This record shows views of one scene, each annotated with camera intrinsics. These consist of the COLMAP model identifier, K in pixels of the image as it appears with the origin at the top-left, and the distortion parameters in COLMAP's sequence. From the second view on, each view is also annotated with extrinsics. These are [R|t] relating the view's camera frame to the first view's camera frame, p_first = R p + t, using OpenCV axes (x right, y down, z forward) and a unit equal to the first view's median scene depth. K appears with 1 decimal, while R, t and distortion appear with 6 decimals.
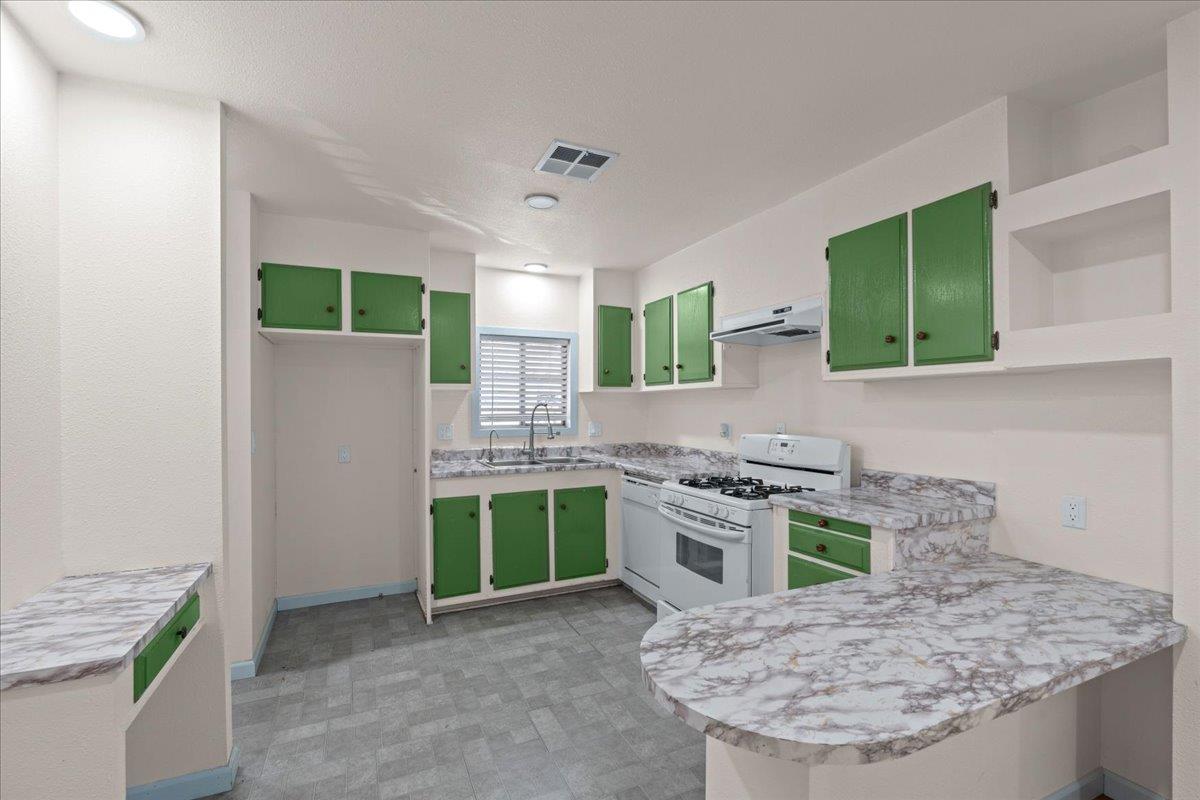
lens RADIAL K [[526.1, 0, 598.2], [0, 526.1, 408.2], [0, 0, 1]] dist [-0.000765, -0.000548]
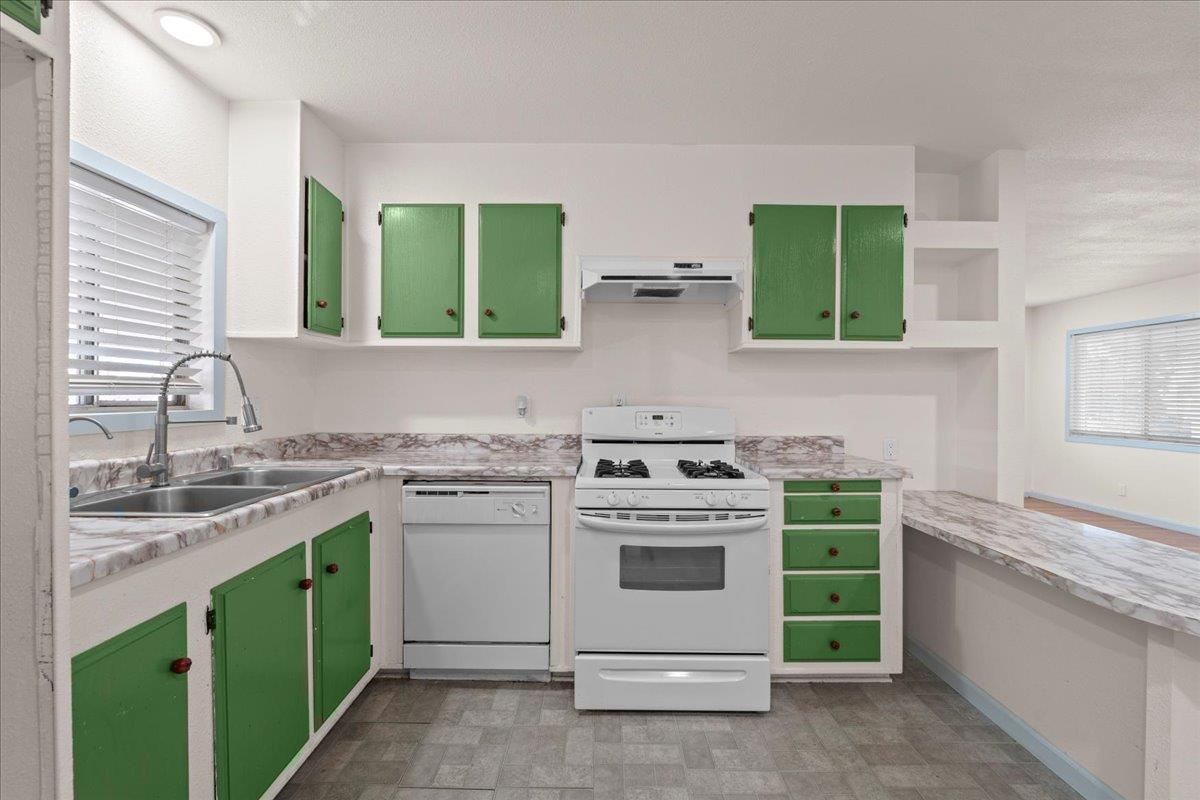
lens RADIAL K [[526.1, 0, 597.9], [0, 526.1, 397.0], [0, 0, 1]] dist [-0.000765, -0.000548]
pose [[0.428569, 0.000872, 0.903509, -0.575319], [-0.005740, 0.999982, 0.001758, 0.039735], [-0.903491, -0.005940, 0.428566, 0.830648]]
